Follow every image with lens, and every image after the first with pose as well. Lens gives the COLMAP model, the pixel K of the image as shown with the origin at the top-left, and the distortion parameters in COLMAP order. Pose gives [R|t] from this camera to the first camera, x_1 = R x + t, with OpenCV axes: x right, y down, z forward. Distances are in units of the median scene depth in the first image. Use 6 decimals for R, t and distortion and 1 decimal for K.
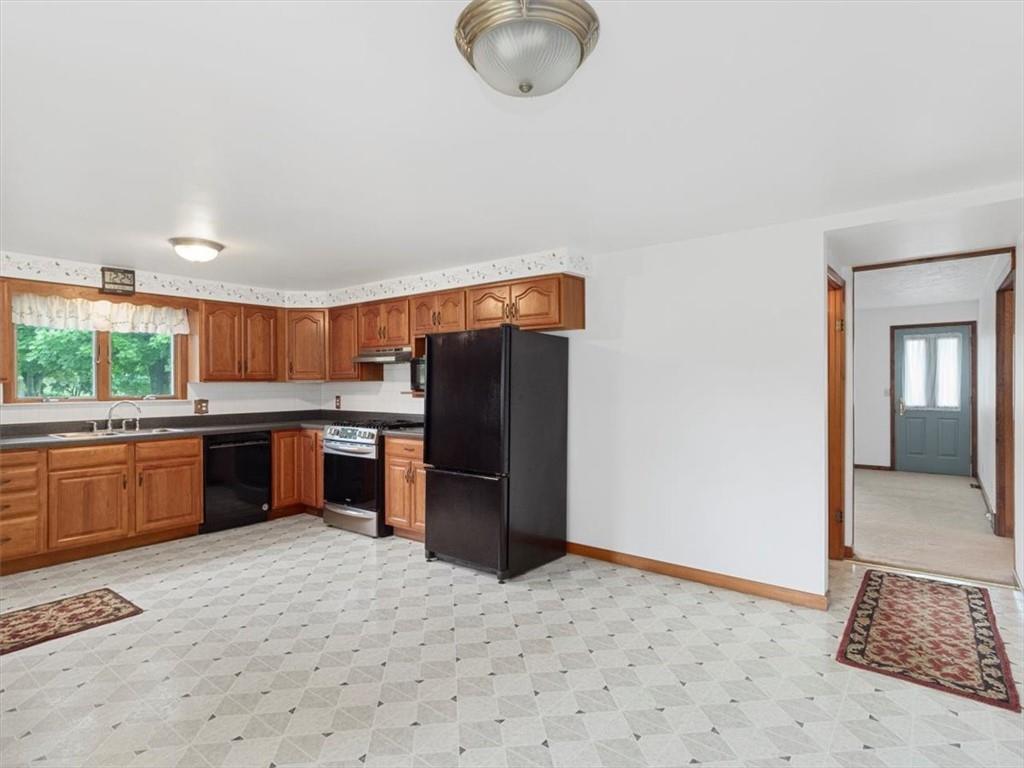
lens RADIAL K [[550.7, 0, 503.6], [0, 550.7, 384.7], [0, 0, 1]] dist [-0.002341, 0.004138]
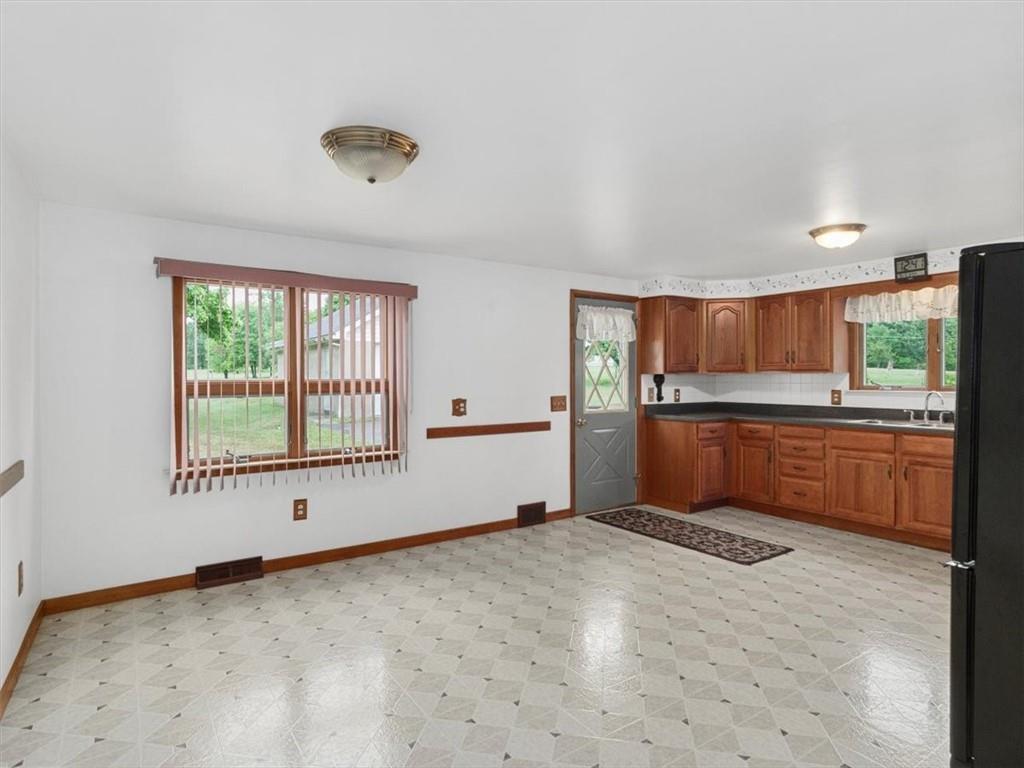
lens RADIAL K [[550.7, 0, 504.1], [0, 550.7, 383.4], [0, 0, 1]] dist [-0.002341, 0.004138]
pose [[-0.300702, 0.016273, -0.953579, 0.452631], [0.003998, 0.999867, 0.015802, -0.002242], [0.953710, 0.000939, -0.300727, 0.609061]]
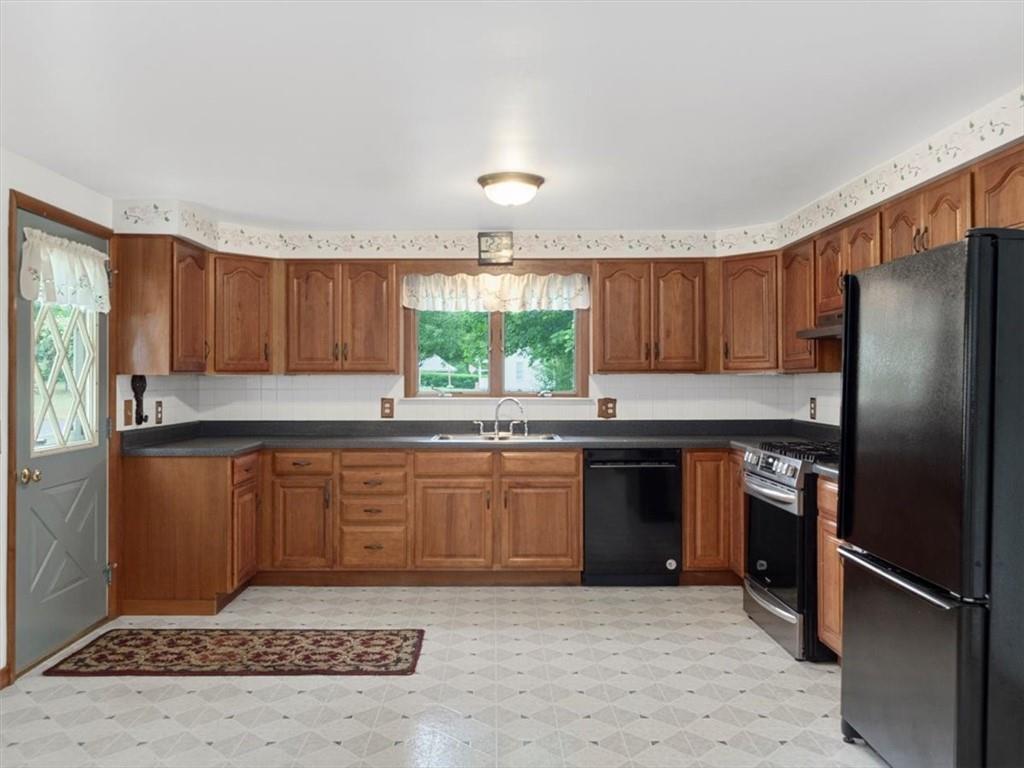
lens RADIAL K [[787.4, 0, 496.5], [0, 787.4, 376.0], [0, 0, 1]] dist [0.005187, -0.006913]
pose [[0.617550, 0.001349, -0.786530, 0.199538], [-0.002809, 0.999996, -0.000490, -0.001351], [0.786526, 0.002512, 0.617552, 0.294578]]
